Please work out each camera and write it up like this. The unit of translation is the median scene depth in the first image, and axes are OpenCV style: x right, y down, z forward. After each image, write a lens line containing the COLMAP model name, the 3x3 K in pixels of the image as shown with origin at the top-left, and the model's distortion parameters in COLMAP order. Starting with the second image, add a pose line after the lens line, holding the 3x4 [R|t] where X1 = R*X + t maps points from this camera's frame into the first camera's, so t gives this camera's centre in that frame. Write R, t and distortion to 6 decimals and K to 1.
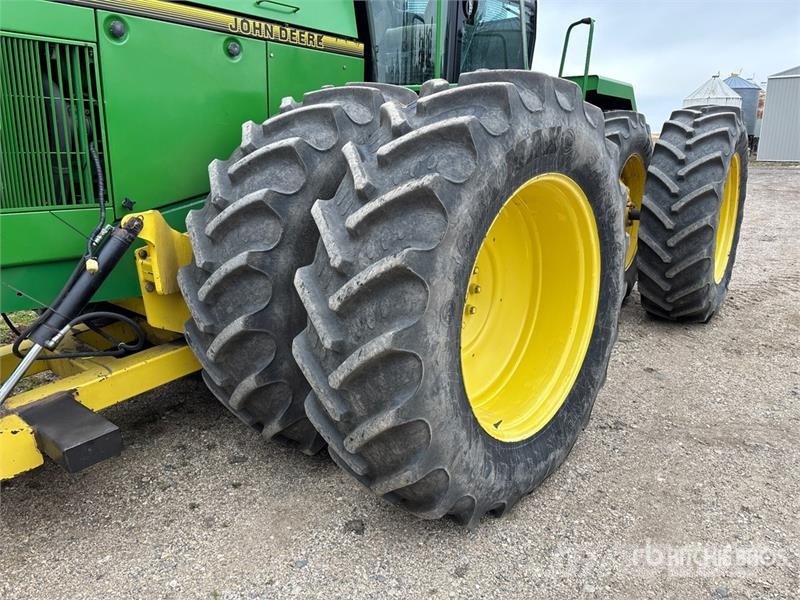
lens RADIAL K [[598.8, 0, 387.6], [0, 598.8, 302.2], [0, 0, 1]] dist [0.053685, -0.058128]
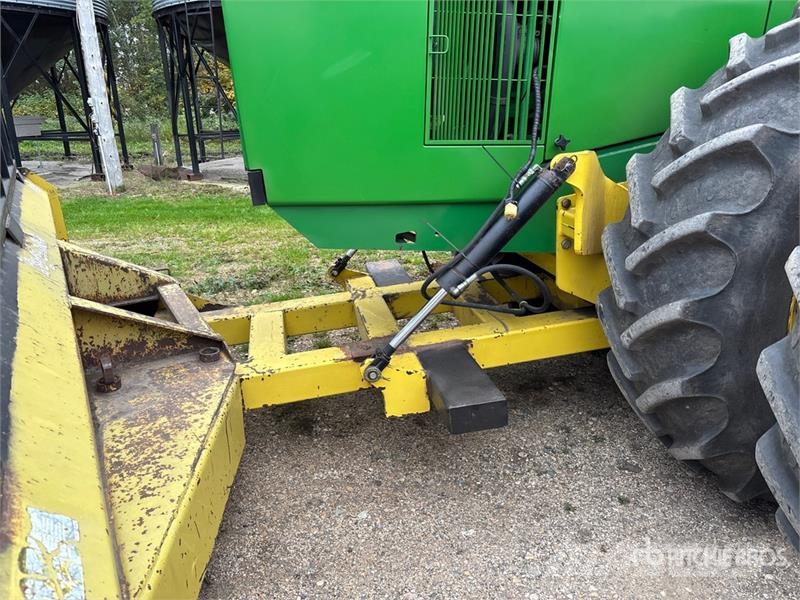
lens RADIAL K [[593.2, 0, 398.9], [0, 593.2, 303.3], [0, 0, 1]] dist [0.060123, -0.068882]
pose [[0.801561, 0.194243, -0.565482, -0.099776], [-0.153863, 0.980919, 0.118848, -0.006327], [0.577777, -0.008257, 0.816153, 0.191778]]
